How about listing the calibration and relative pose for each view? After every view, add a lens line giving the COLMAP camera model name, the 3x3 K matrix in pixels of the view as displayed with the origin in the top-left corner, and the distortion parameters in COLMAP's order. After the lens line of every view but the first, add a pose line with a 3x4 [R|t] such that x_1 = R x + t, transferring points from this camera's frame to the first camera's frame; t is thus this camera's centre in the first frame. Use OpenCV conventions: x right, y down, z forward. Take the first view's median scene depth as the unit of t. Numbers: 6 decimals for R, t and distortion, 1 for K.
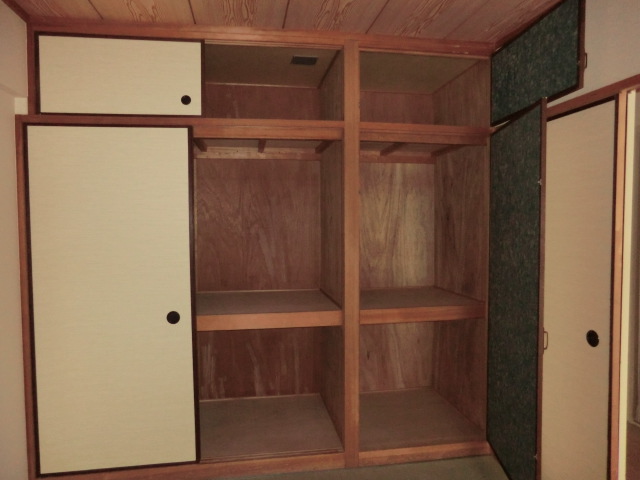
lens RADIAL K [[471.6, 0, 319.0], [0, 471.6, 248.8], [0, 0, 1]] dist [-0.009766, -0.004254]
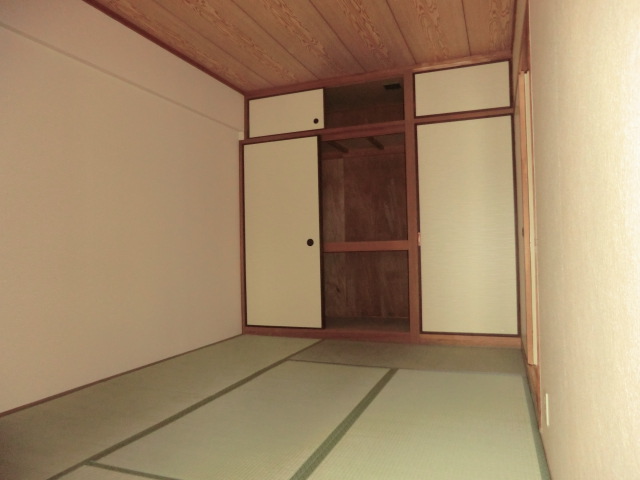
lens RADIAL K [[477.0, 0, 320.0], [0, 477.0, 240.0], [0, 0, 1]] dist [-0.051376, 0.007491]
pose [[0.873785, -0.028783, -0.485460, 0.609926], [-0.006921, 0.997410, -0.071595, 0.273060], [0.486263, 0.065919, 0.871322, -0.561151]]
